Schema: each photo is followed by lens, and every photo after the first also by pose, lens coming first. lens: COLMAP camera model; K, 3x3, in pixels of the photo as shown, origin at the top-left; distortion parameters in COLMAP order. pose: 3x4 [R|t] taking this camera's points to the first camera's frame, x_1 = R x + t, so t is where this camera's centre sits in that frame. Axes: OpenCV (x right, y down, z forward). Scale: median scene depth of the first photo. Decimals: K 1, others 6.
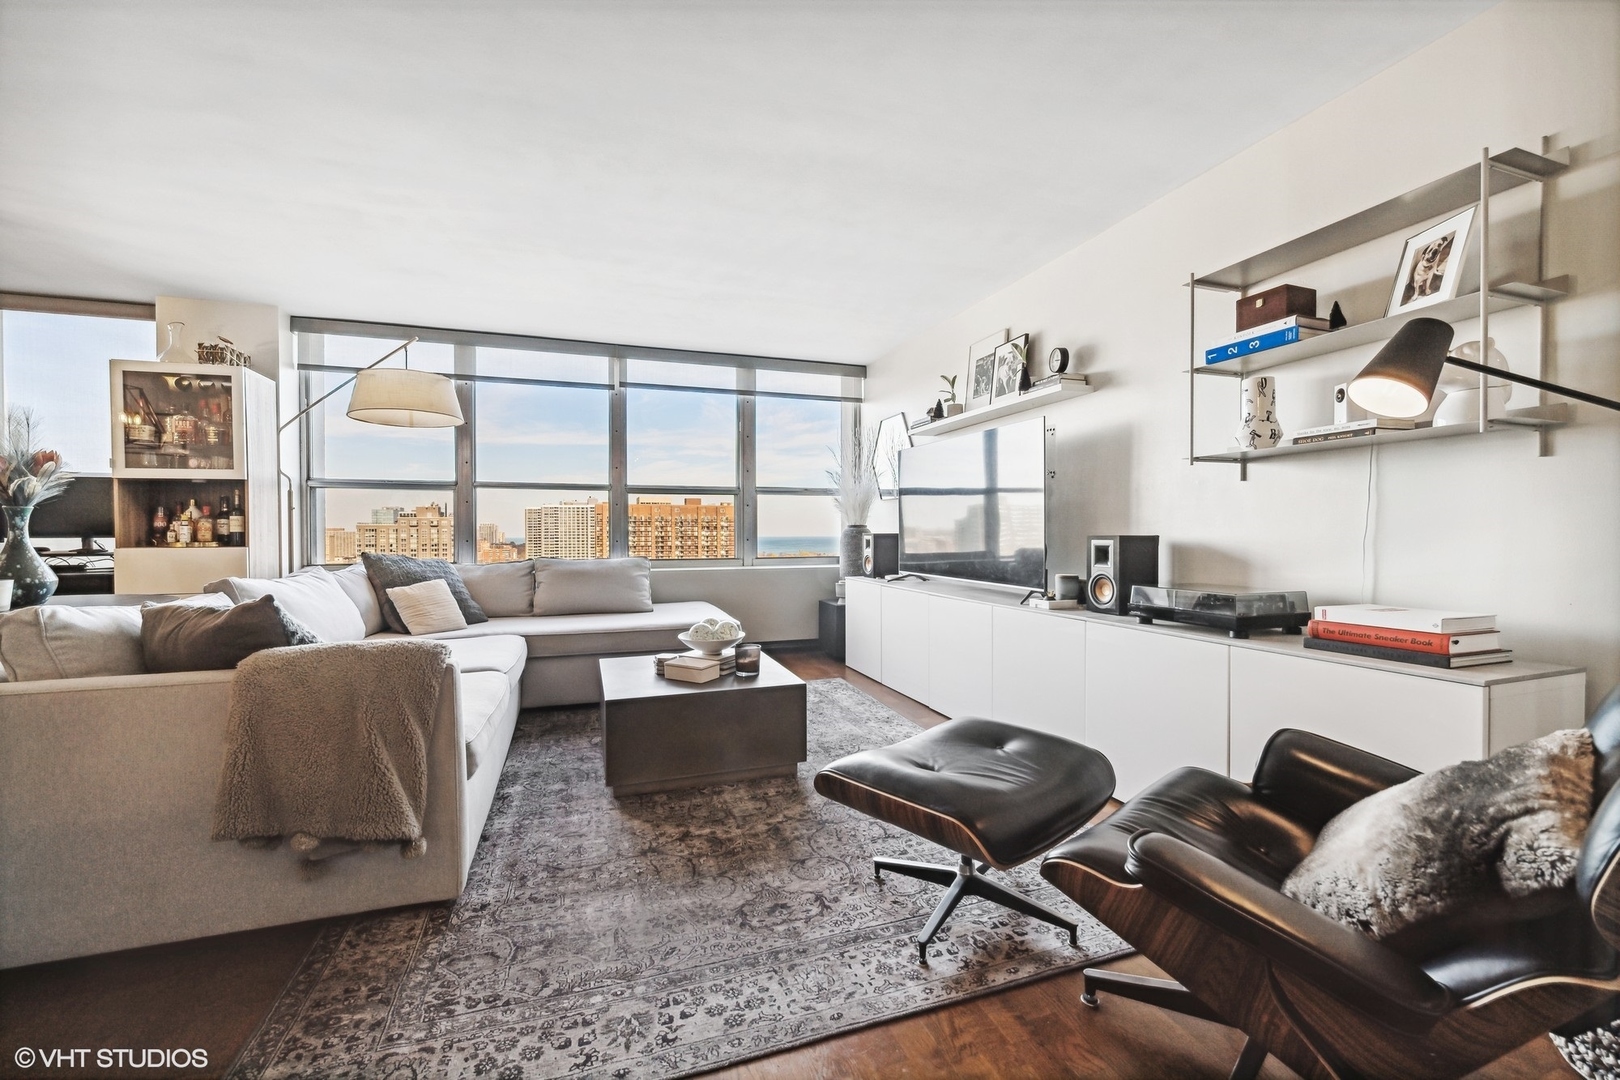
lens RADIAL K [[654.0, 0, 803.7], [0, 654.0, 540.4], [0, 0, 1]] dist [-0.005531, -0.000677]
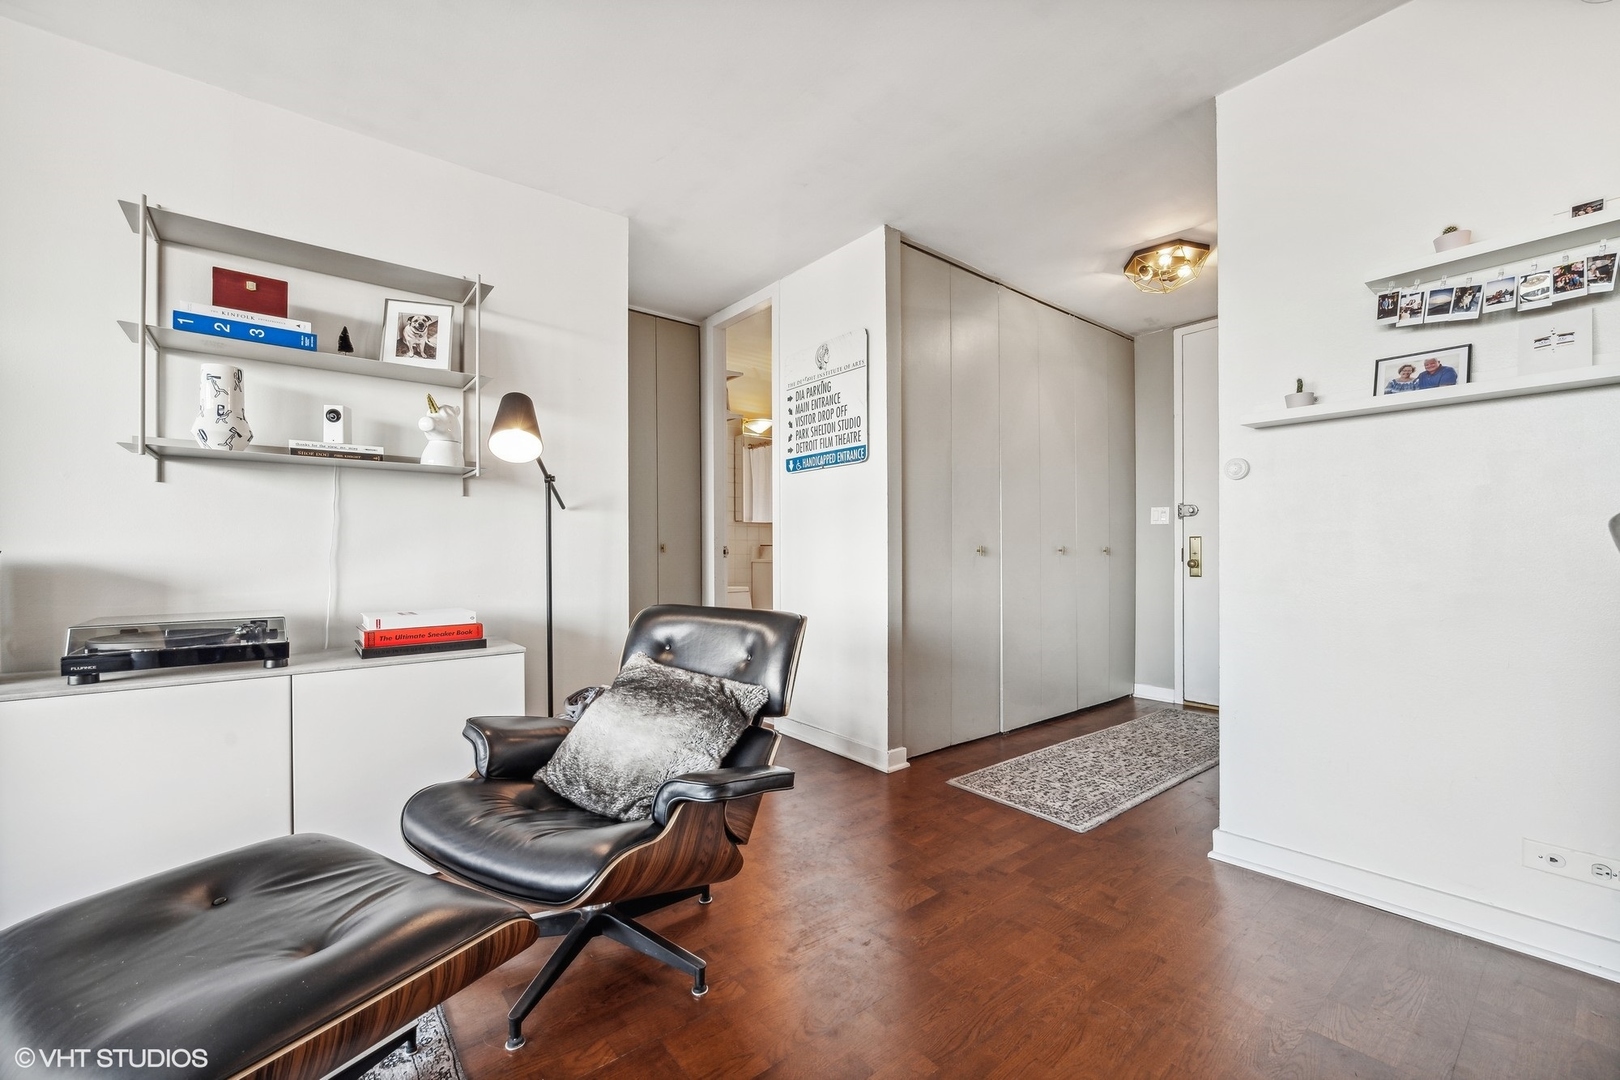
lens RADIAL K [[654.0, 0, 808.5], [0, 654.0, 551.5], [0, 0, 1]] dist [-0.005531, -0.000677]
pose [[-0.339788, 0.002662, 0.940498, -0.485076], [0.009711, 0.999953, 0.000678, 0.001235], [-0.940452, 0.009363, -0.339797, 0.757398]]
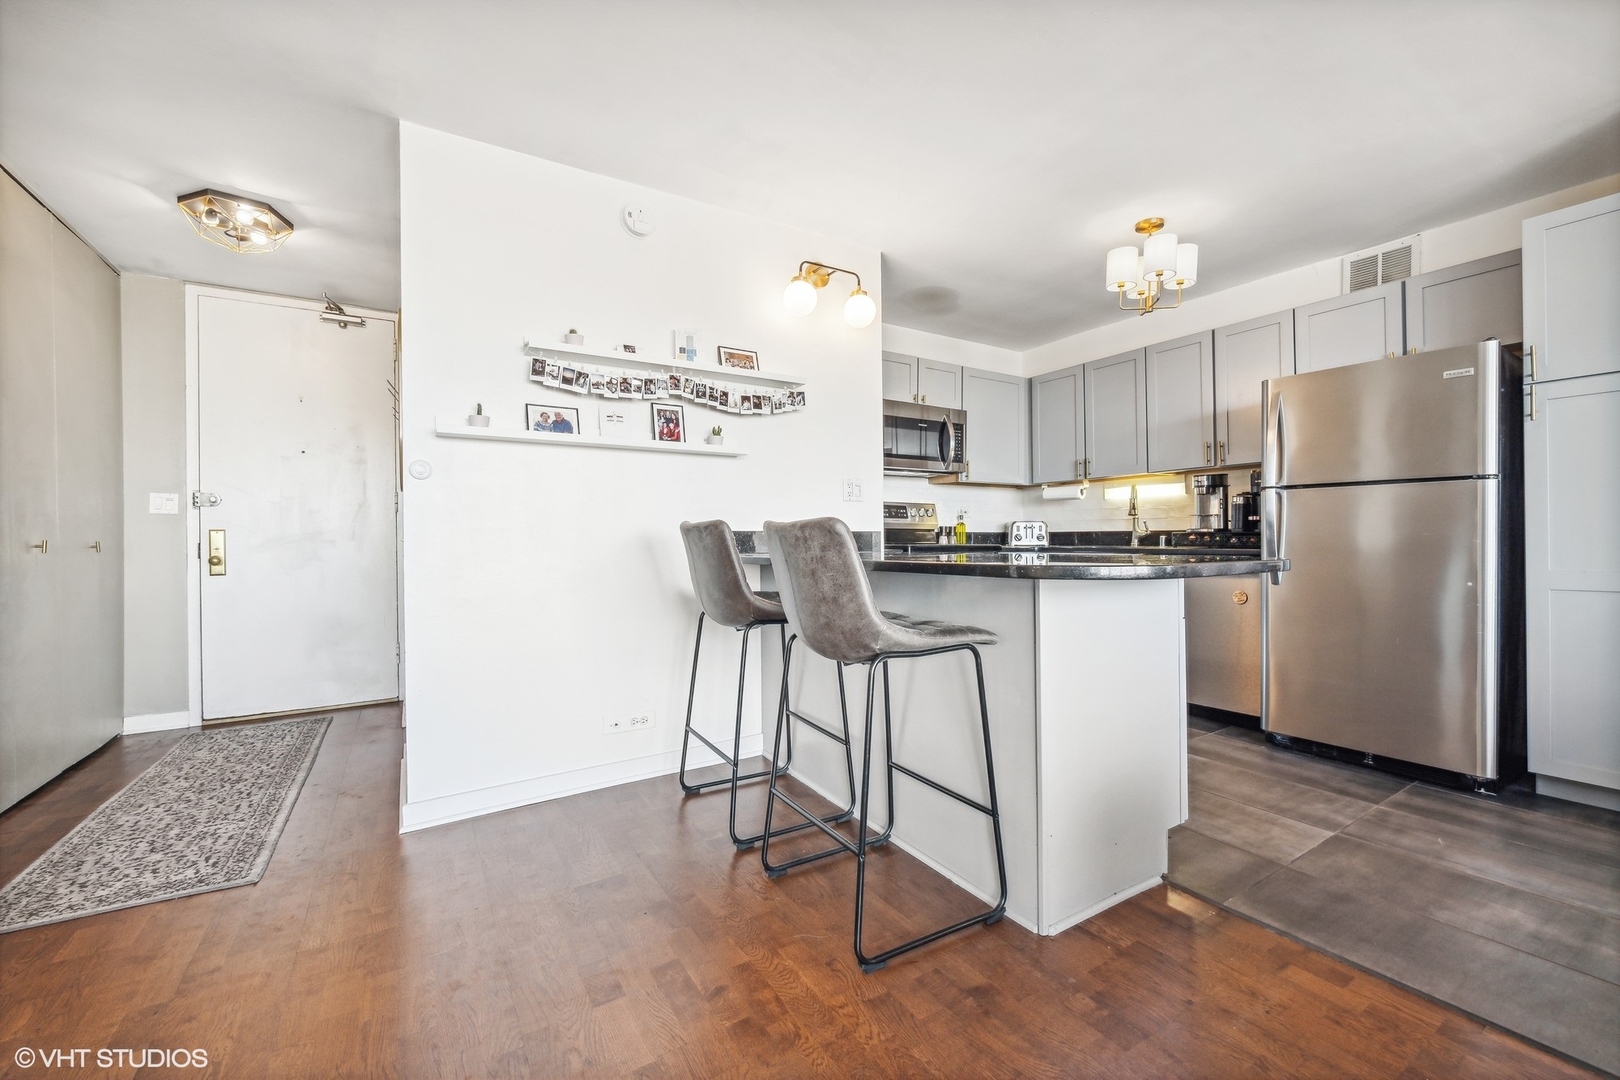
lens RADIAL K [[654.0, 0, 805.7], [0, 654.0, 539.9], [0, 0, 1]] dist [-0.005531, -0.000677]
pose [[-0.974737, 0.010799, -0.223094, -0.089038], [0.009643, 0.999934, 0.006274, -0.000176], [0.223147, 0.003964, -0.974777, 1.077575]]
